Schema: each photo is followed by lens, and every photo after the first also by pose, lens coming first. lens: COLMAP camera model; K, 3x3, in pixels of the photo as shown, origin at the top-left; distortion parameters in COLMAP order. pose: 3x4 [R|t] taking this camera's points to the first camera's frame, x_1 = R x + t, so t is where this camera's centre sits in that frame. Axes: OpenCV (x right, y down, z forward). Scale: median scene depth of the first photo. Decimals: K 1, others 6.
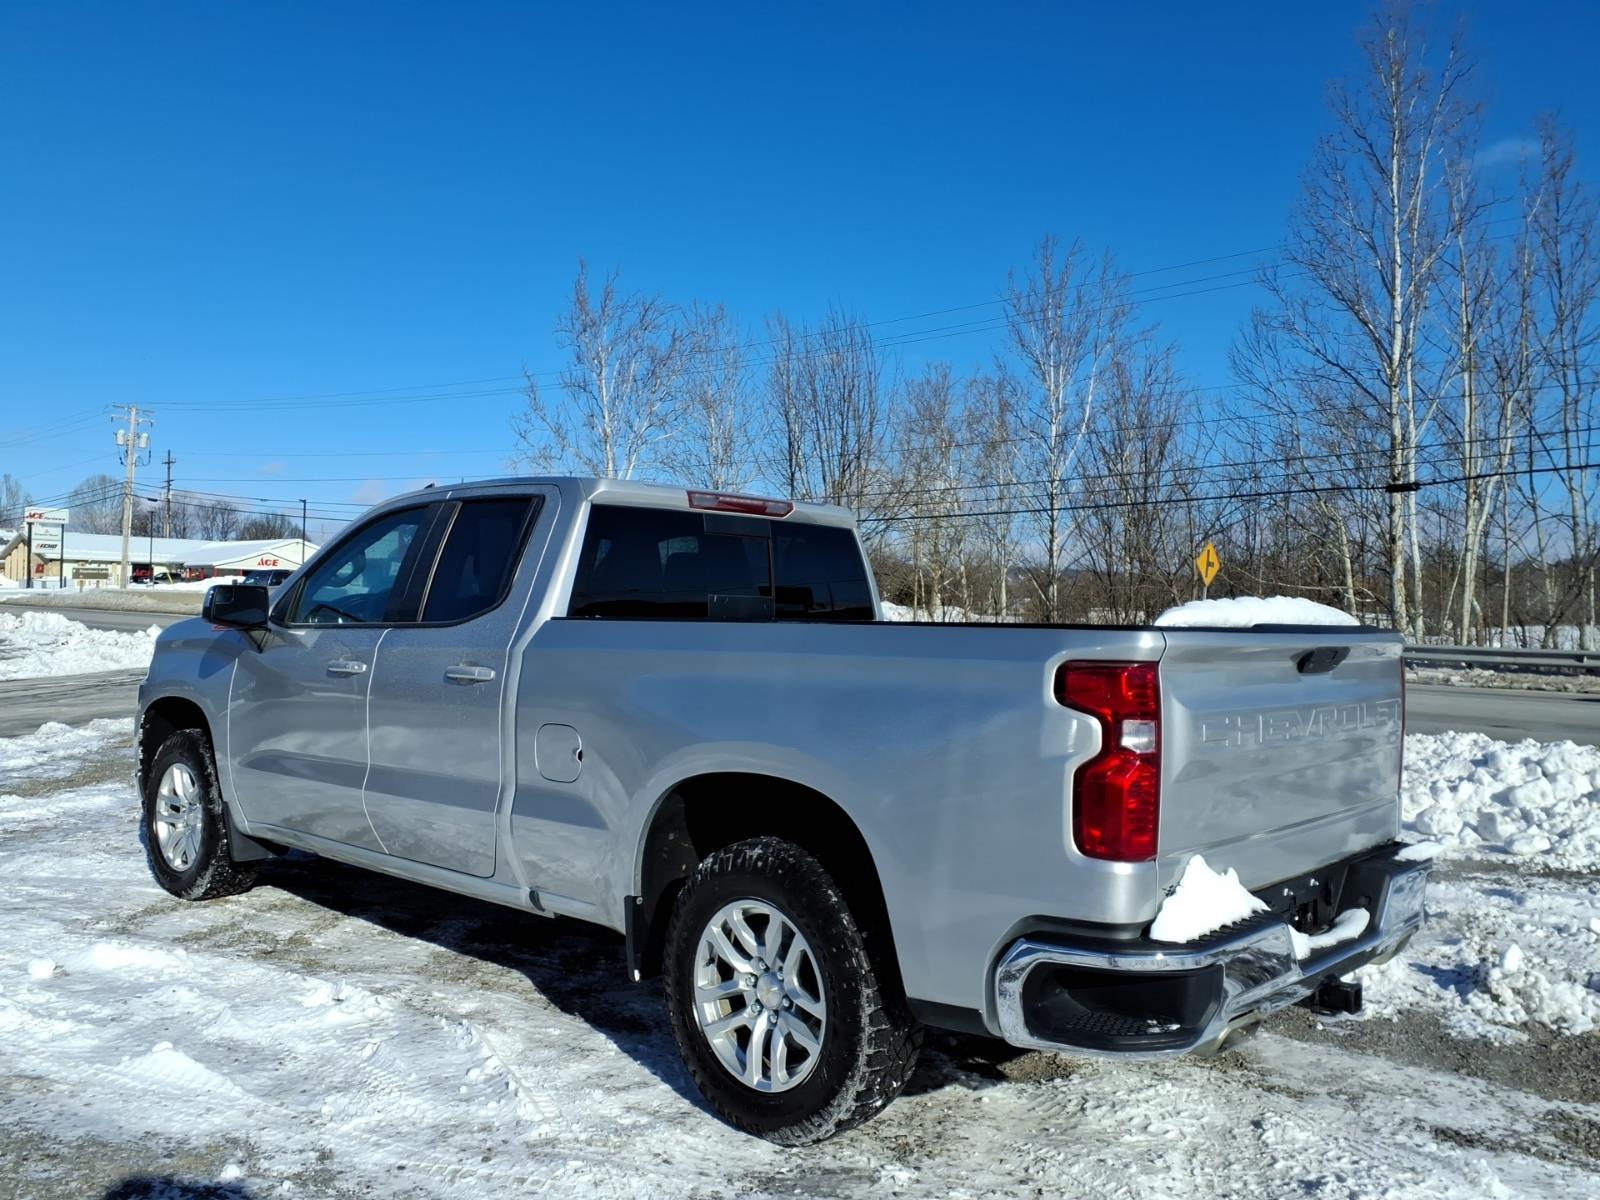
lens RADIAL K [[1279.8, 0, 791.0], [0, 1279.8, 627.9], [0, 0, 1]] dist [0.014147, 0.003340]
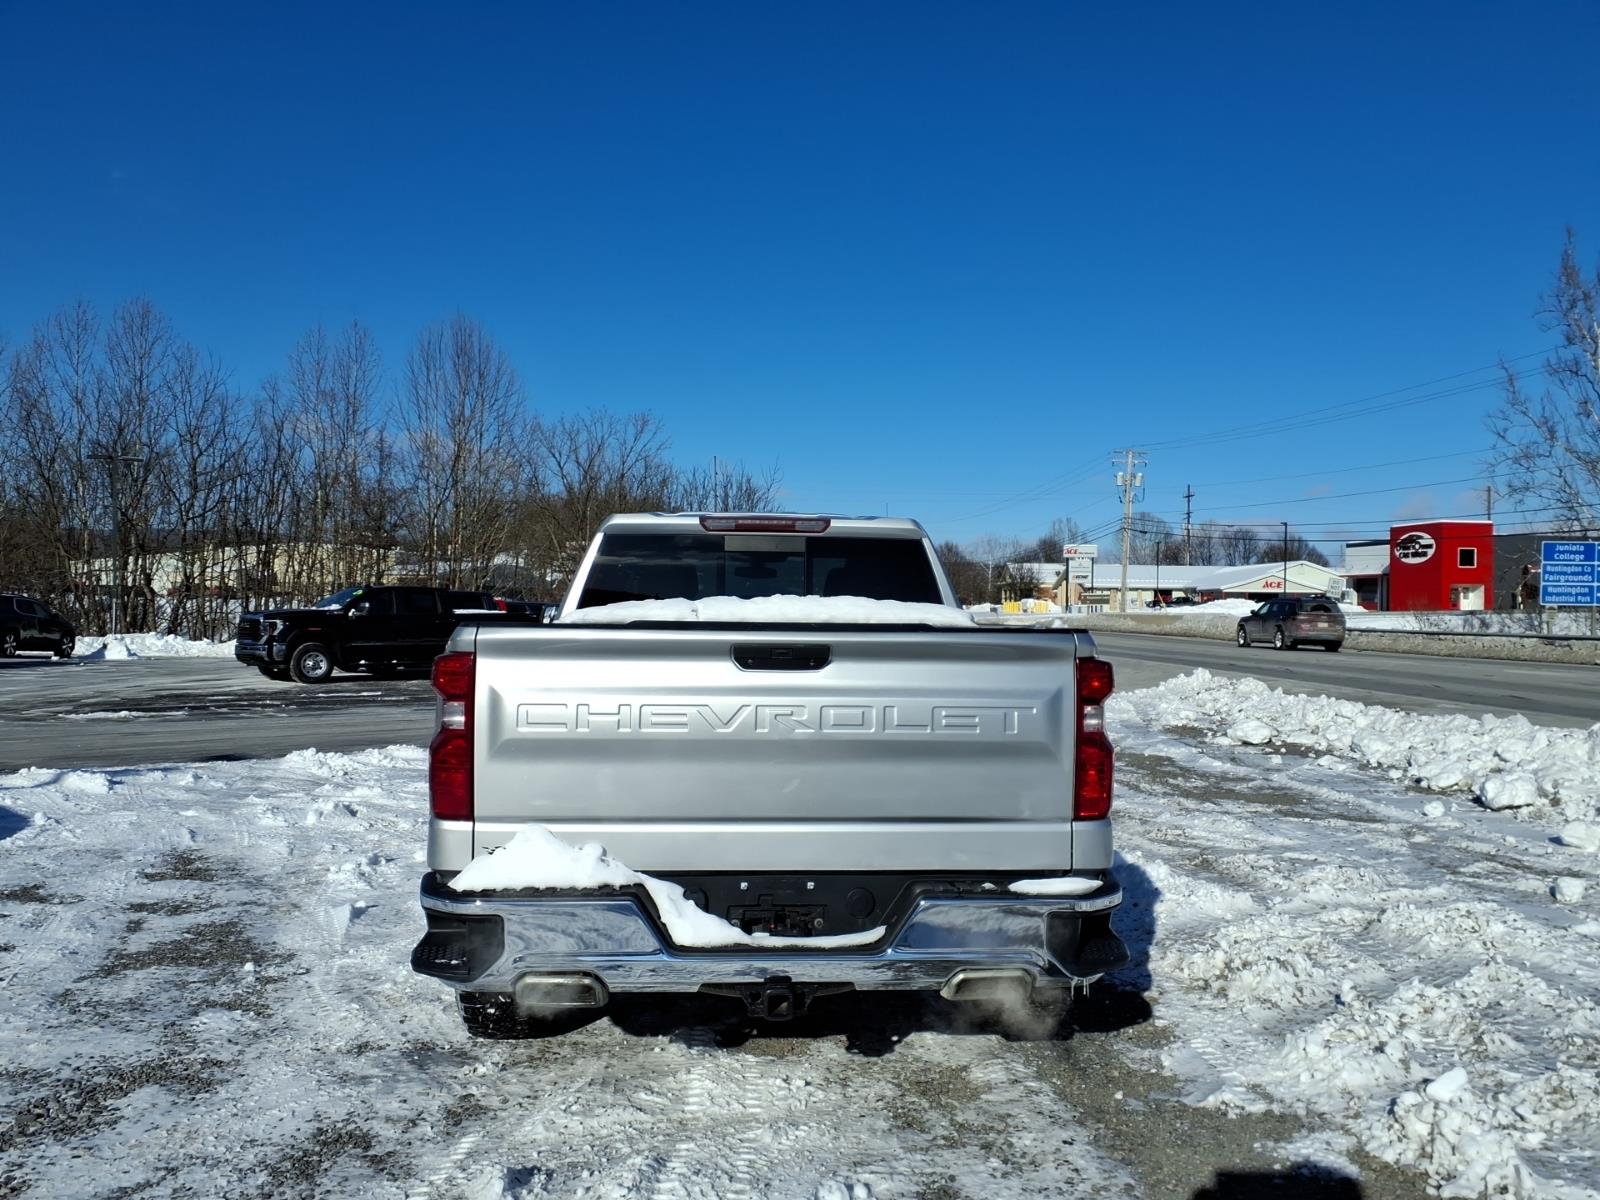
lens RADIAL K [[1263.2, 0, 809.4], [0, 1263.2, 607.3], [0, 0, 1]] dist [0.028072, -0.003841]
pose [[0.710230, -0.021148, -0.703652, 0.074779], [-0.001921, 0.999487, -0.031978, 0.001253], [0.703967, 0.024063, 0.709825, 0.021648]]
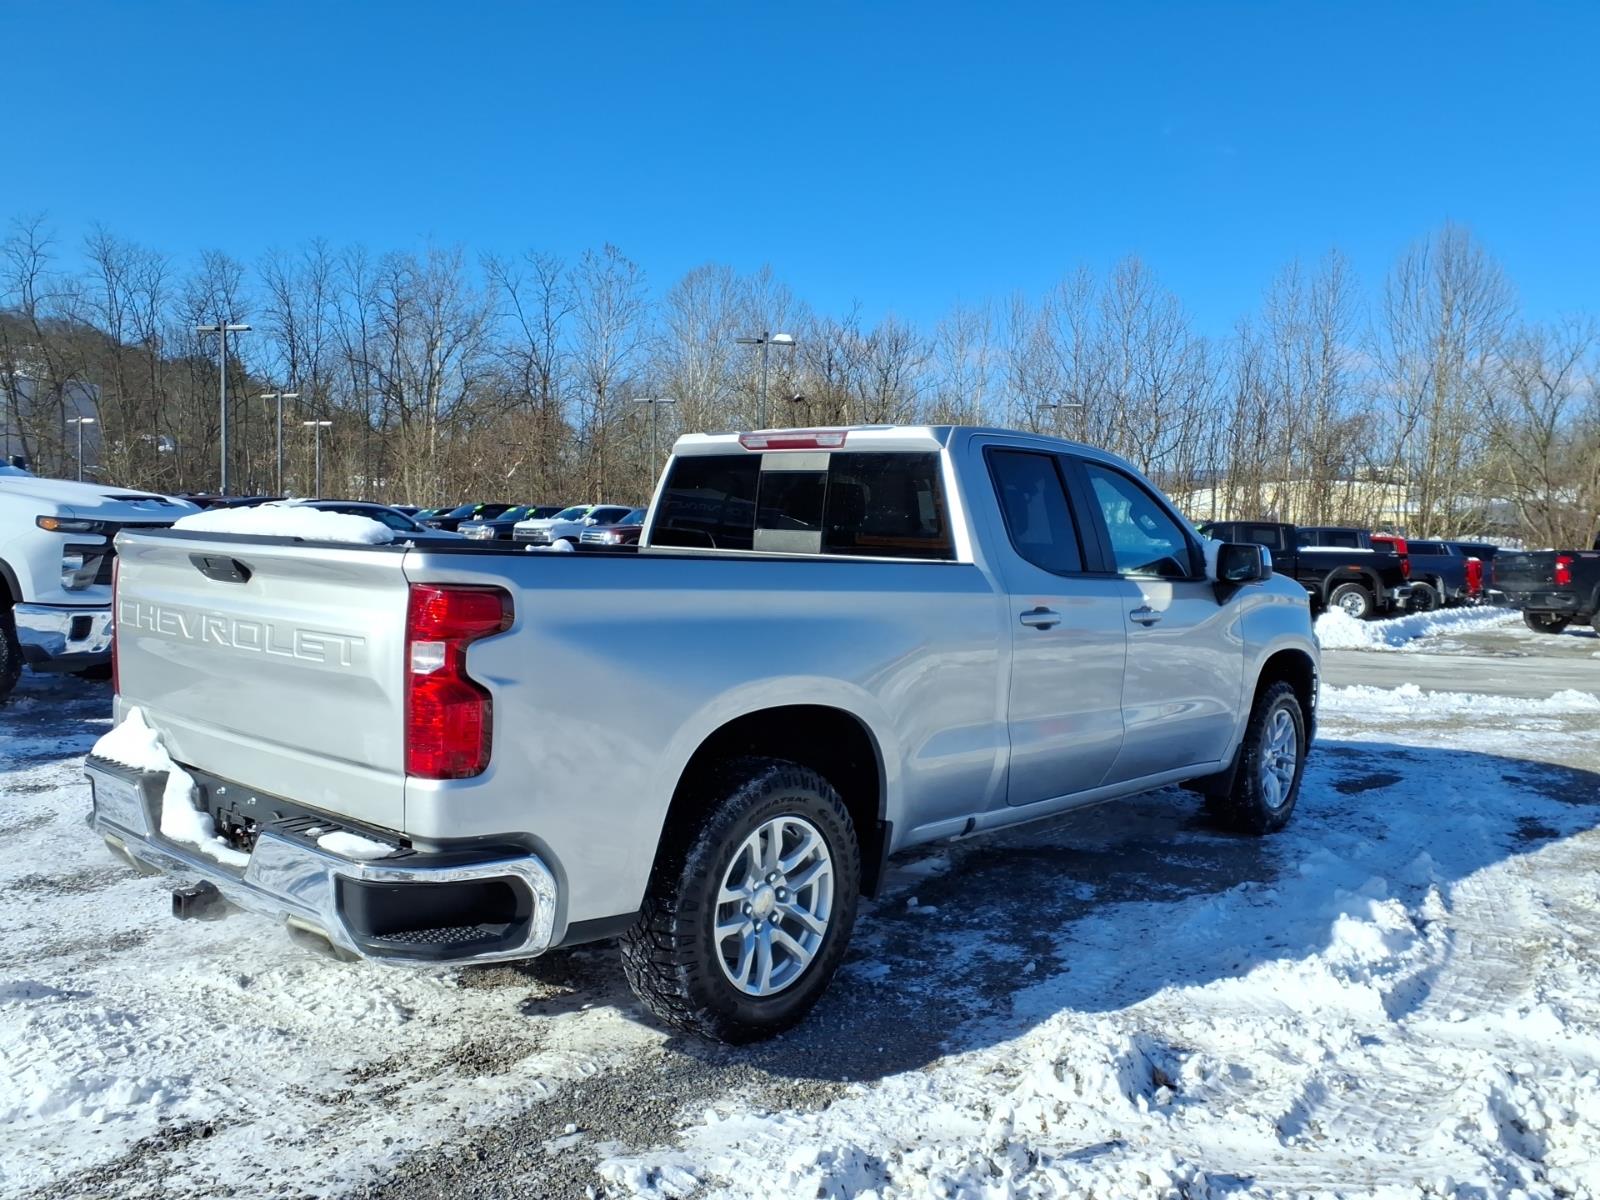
lens RADIAL K [[1263.2, 0, 809.4], [0, 1263.2, 607.3], [0, 0, 1]] dist [0.028072, -0.003841]
pose [[0.004985, 0.034031, -0.999408, 0.093823], [-0.040302, 0.998616, 0.033803, 0.000222], [0.999175, 0.040110, 0.006349, 0.096552]]
